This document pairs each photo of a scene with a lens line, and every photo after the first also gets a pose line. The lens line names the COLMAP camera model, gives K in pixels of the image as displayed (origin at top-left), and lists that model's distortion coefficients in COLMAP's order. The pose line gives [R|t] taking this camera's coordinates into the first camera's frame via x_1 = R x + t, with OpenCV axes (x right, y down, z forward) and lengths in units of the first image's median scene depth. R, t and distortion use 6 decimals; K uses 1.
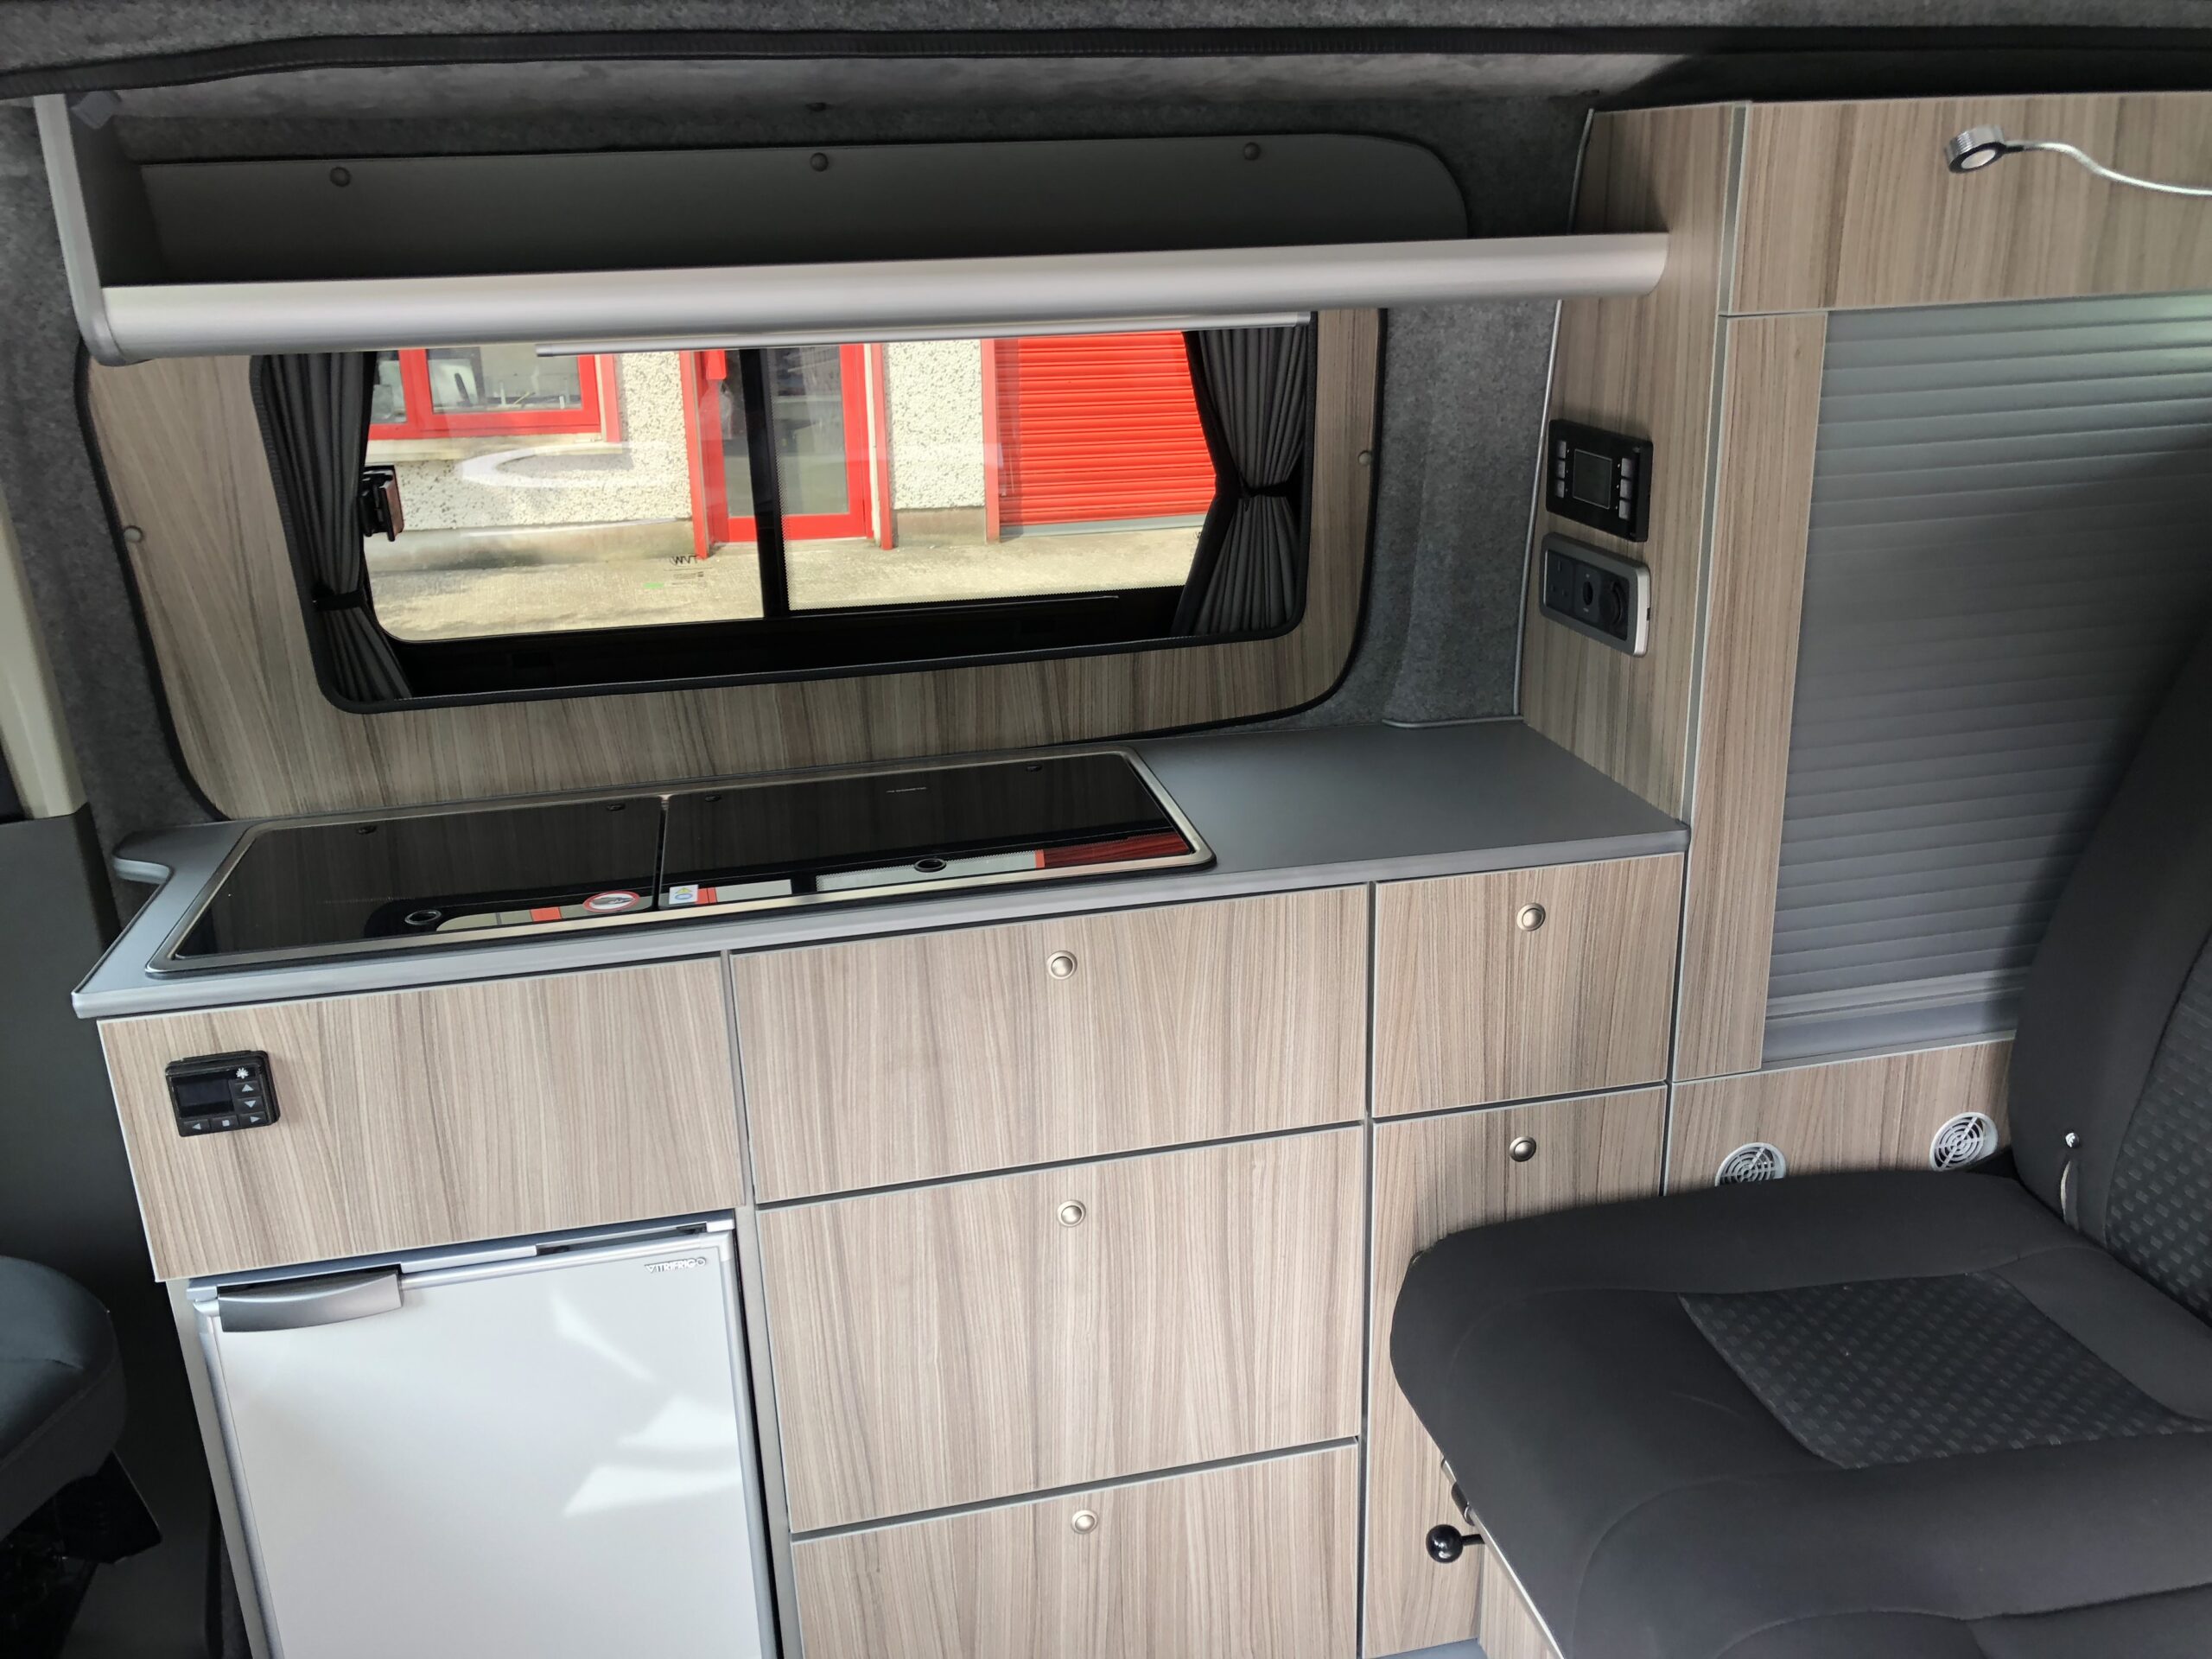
lens RADIAL K [[1806.4, 0, 1131.0], [0, 1806.4, 816.2], [0, 0, 1]] dist [0.031231, -0.065729]
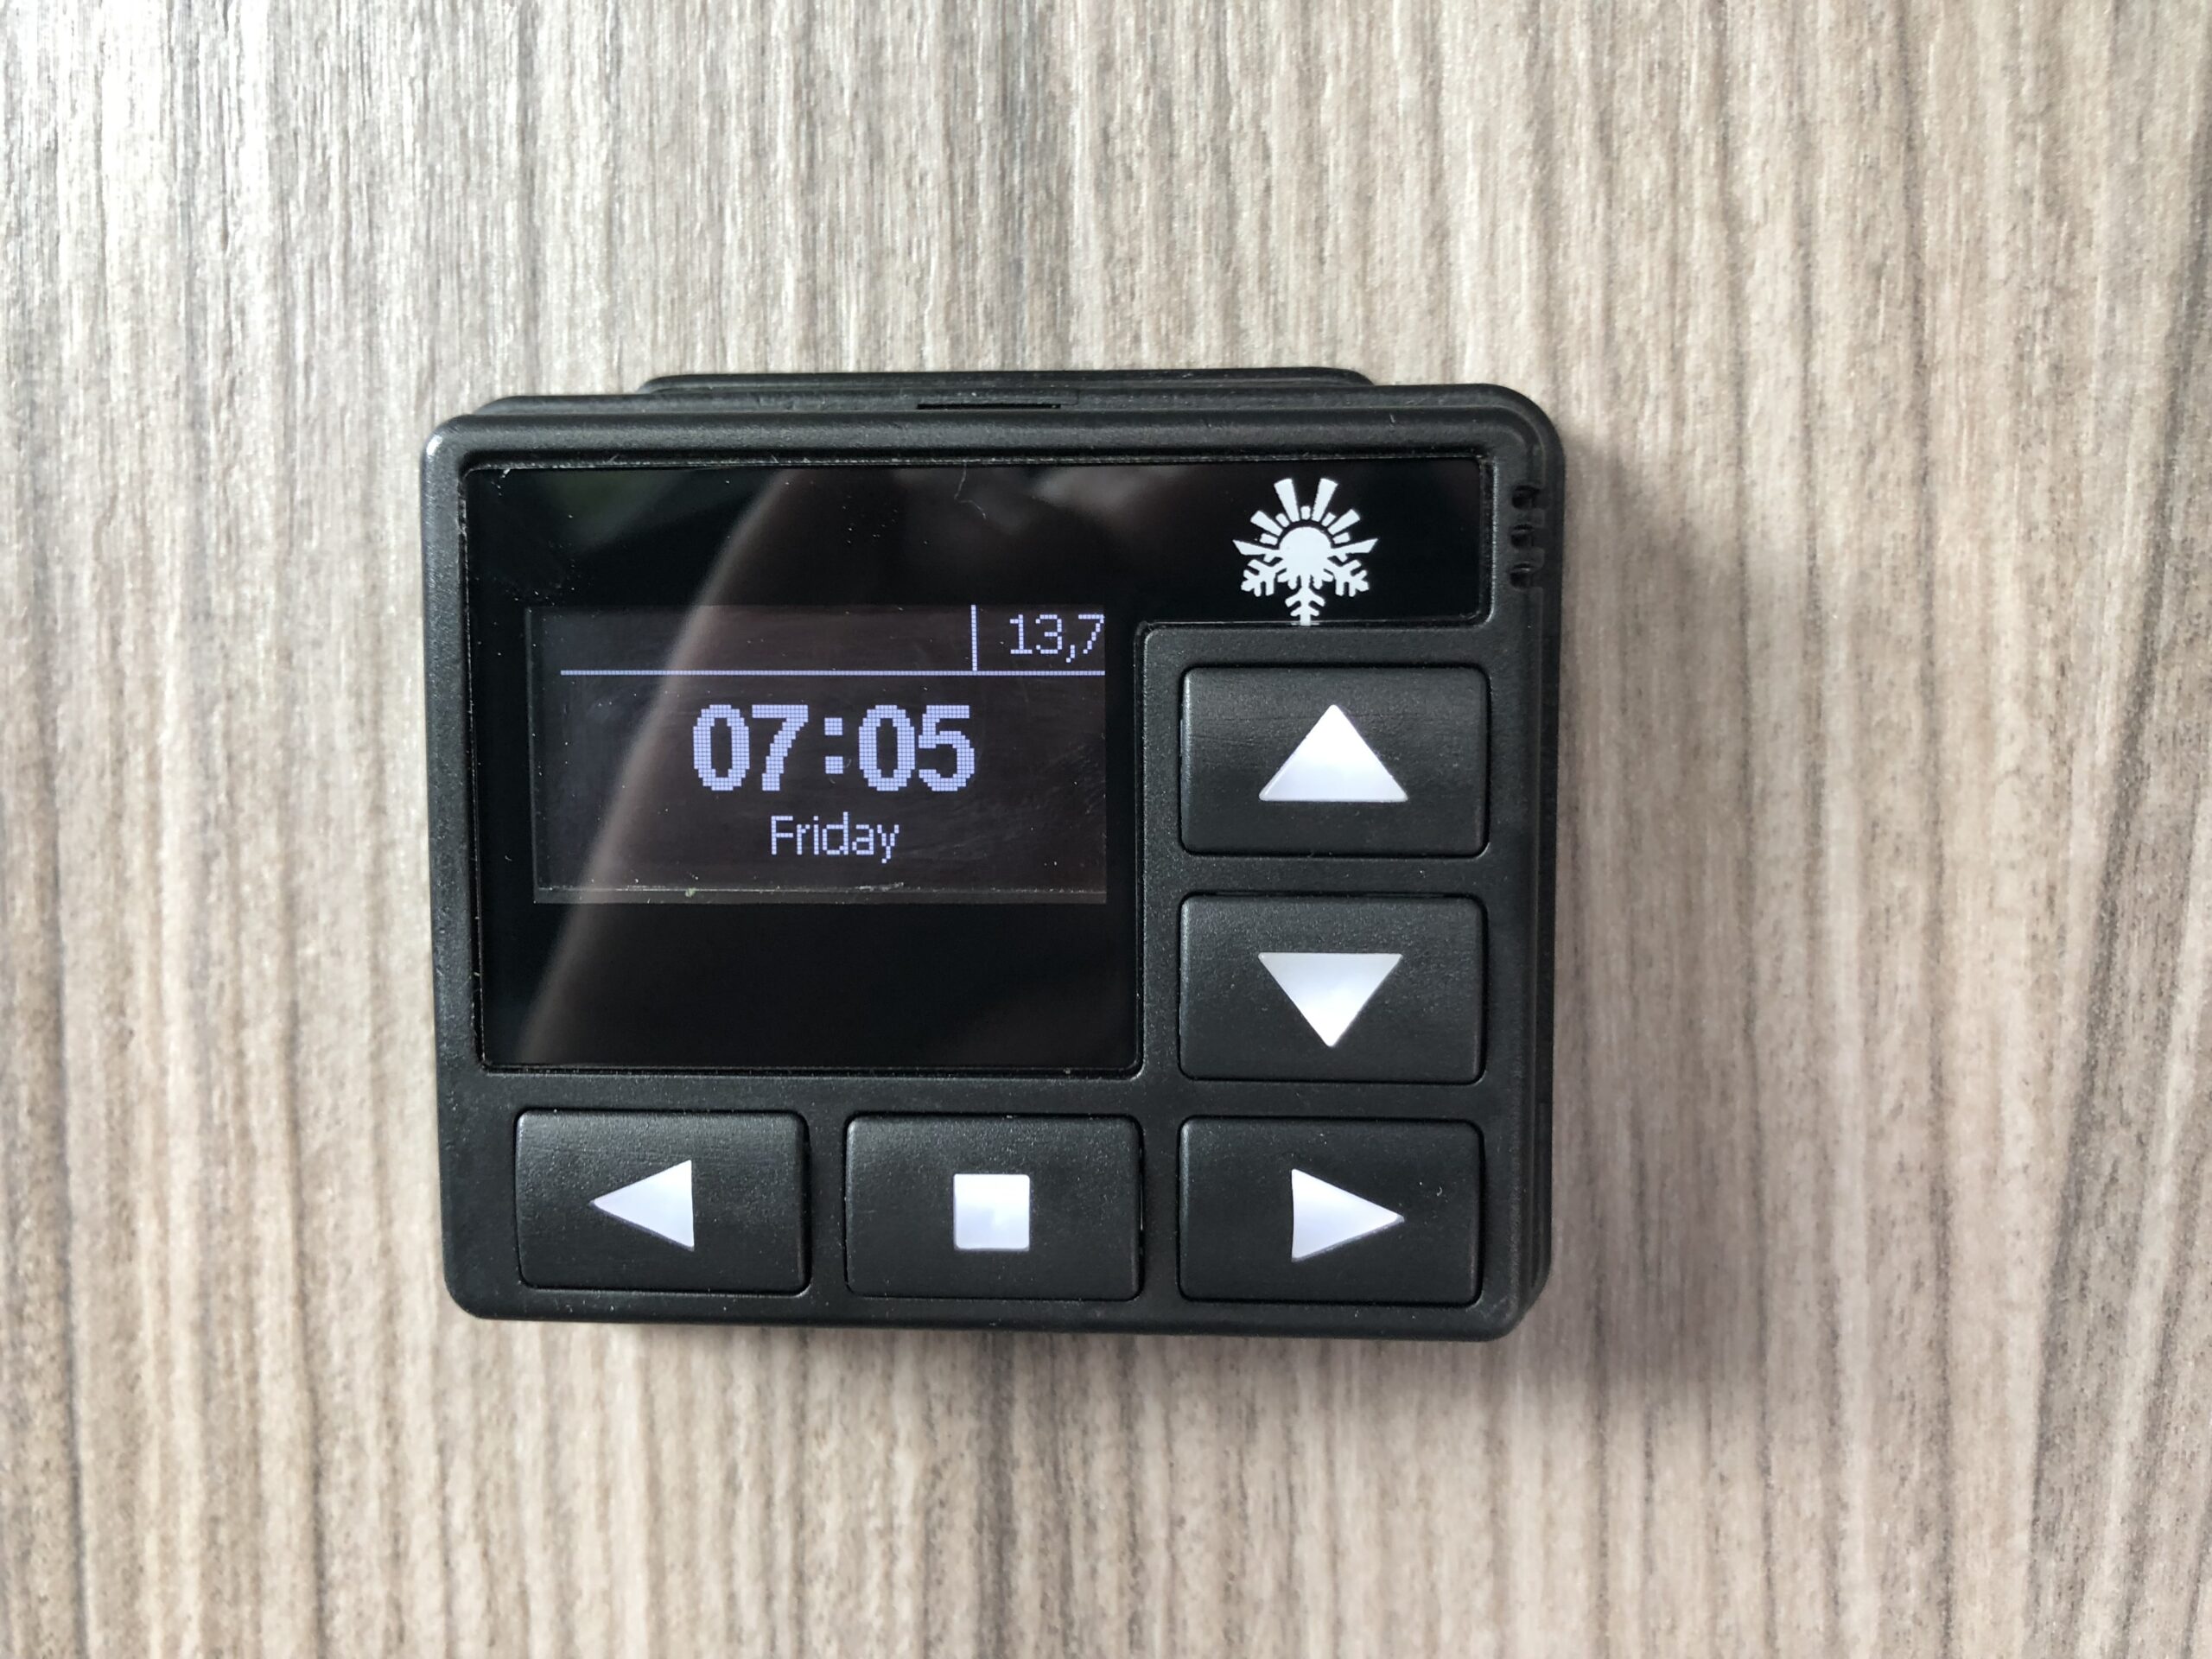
lens RADIAL K [[1802.0, 0, 1103.7], [0, 1802.0, 778.6], [0, 0, 1]] dist [-0.000793, -0.002413]
pose [[0.958324, 0.048092, -0.281608, -0.411541], [-0.119650, 0.962676, -0.242772, 0.147106], [0.259421, 0.266349, 0.928310, 0.803147]]
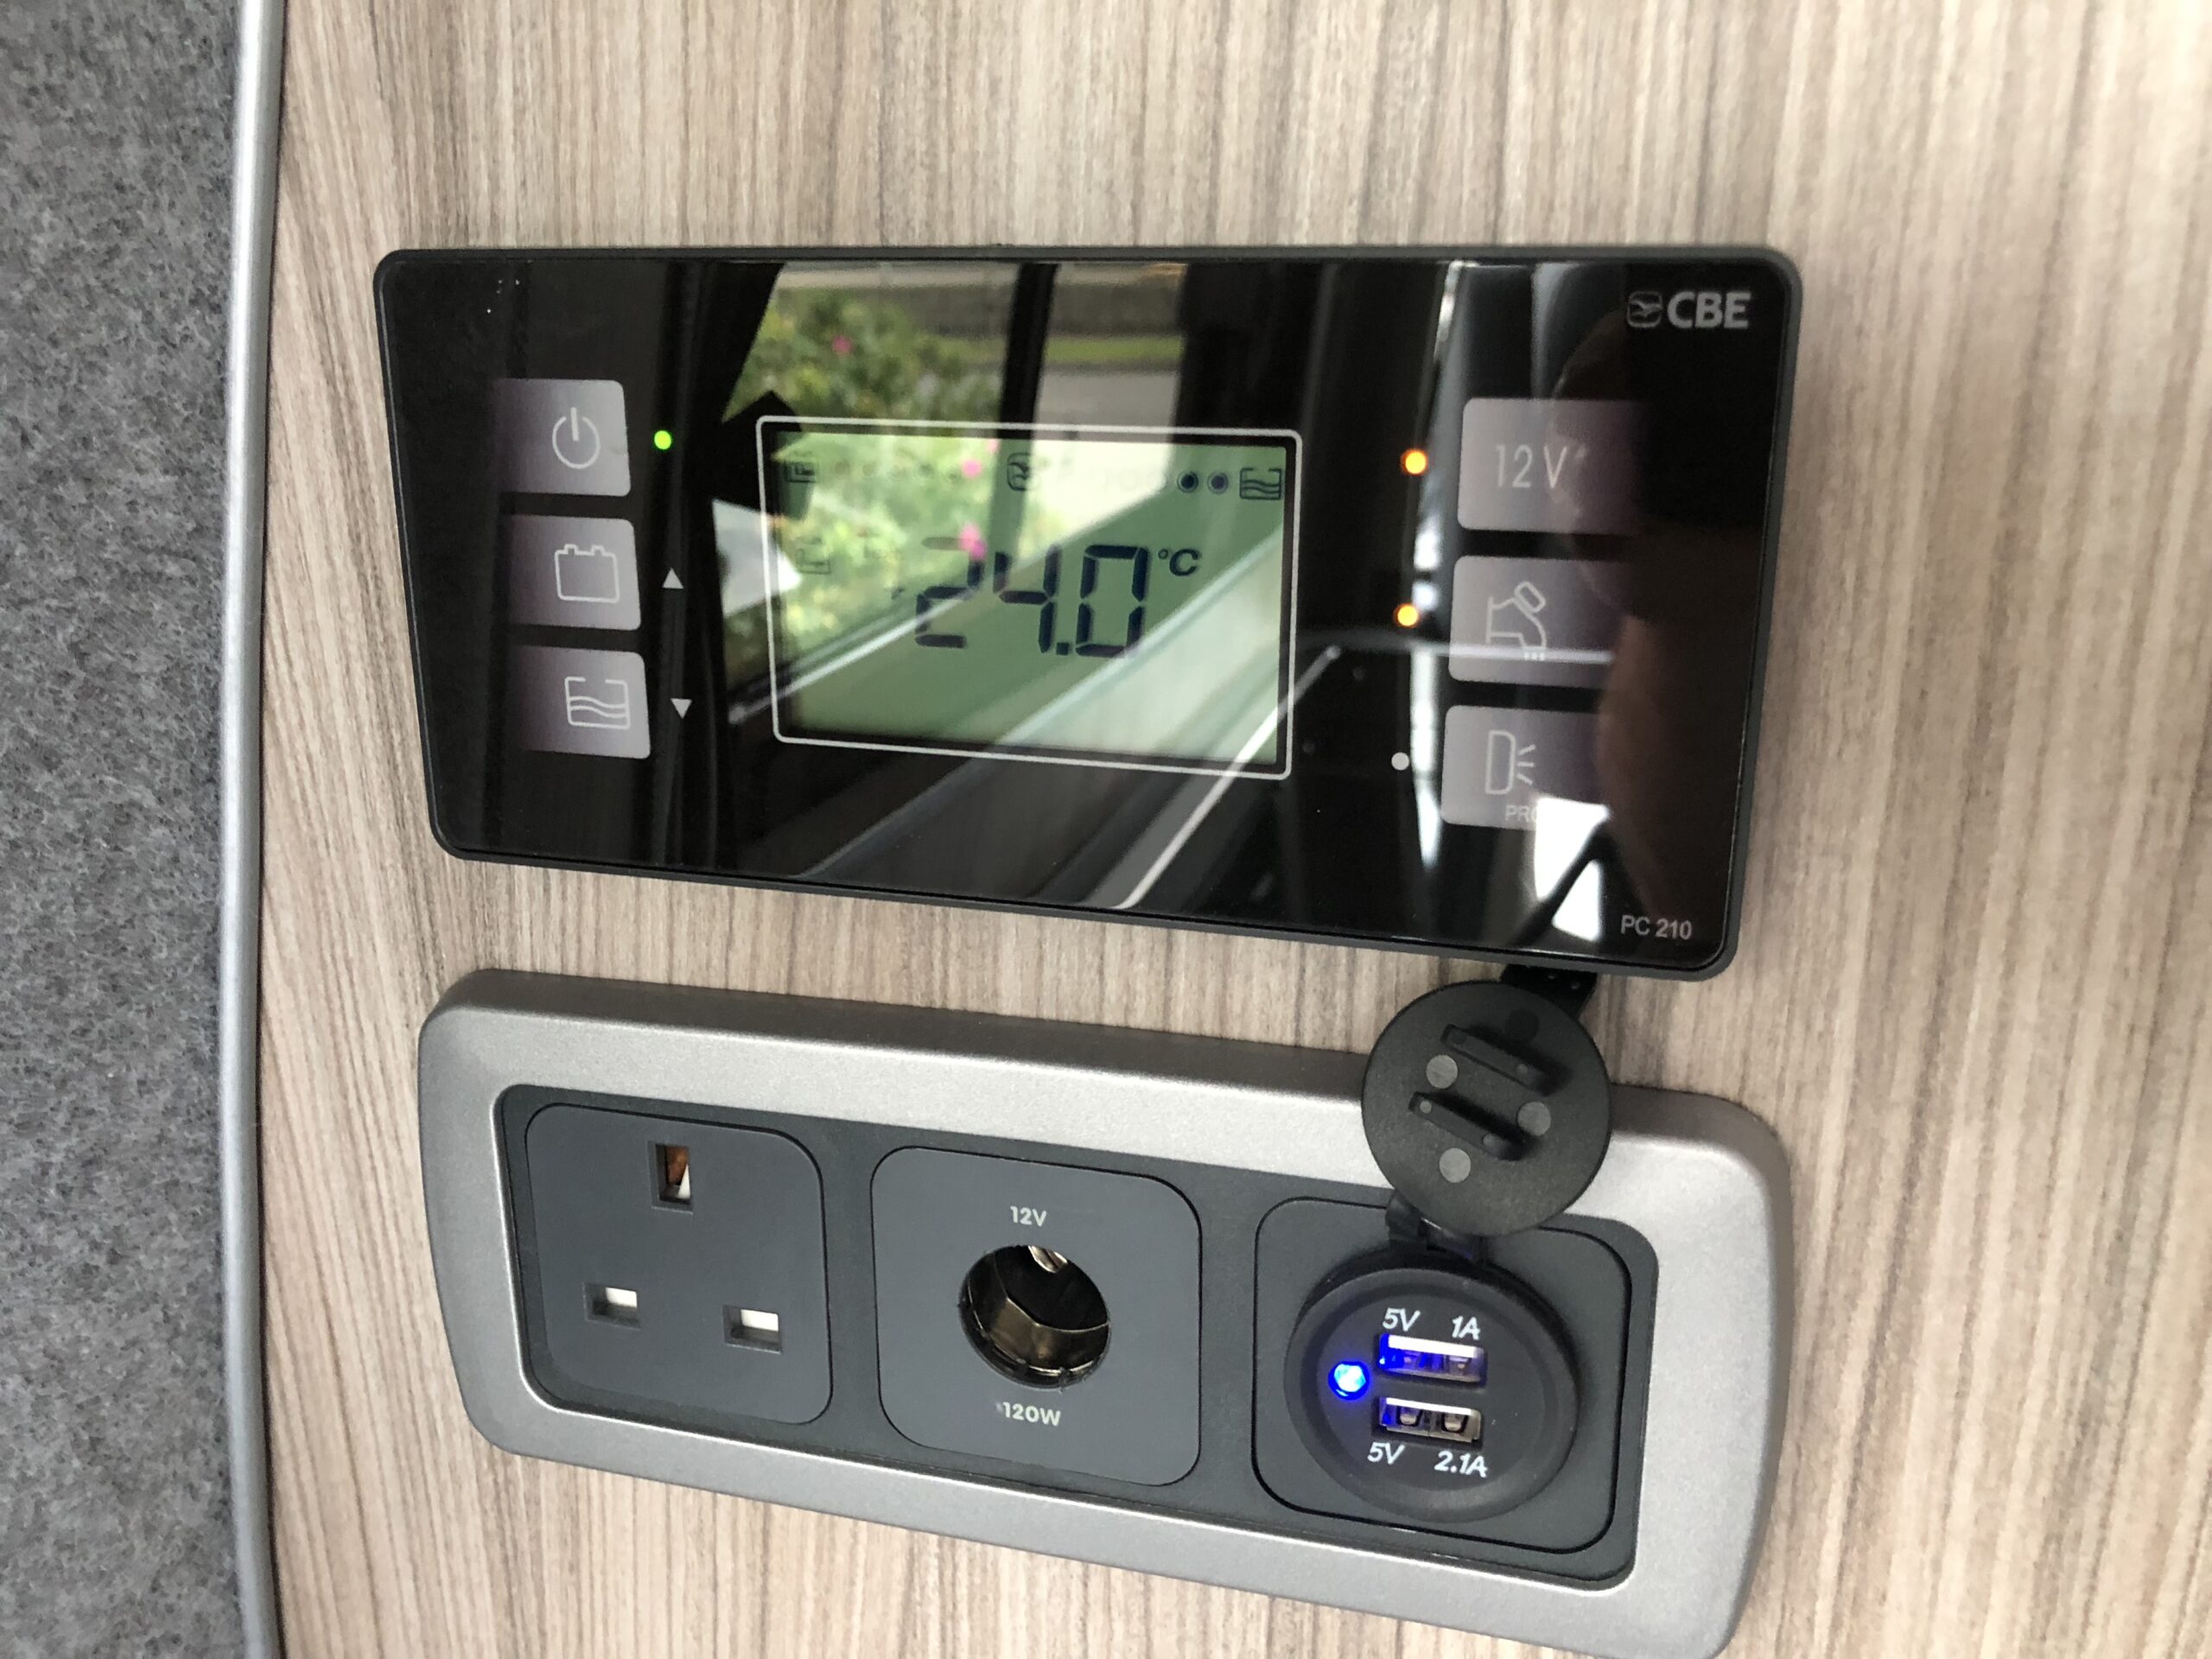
lens RADIAL K [[1806.4, 0, 1131.0], [0, 1806.4, 816.2], [0, 0, 1]] dist [0.031231, -0.065729]
pose [[0.464729, -0.224583, 0.856499, 0.143025], [0.269410, 0.957302, 0.104835, -0.196484], [-0.843472, 0.182029, 0.505391, 0.994189]]
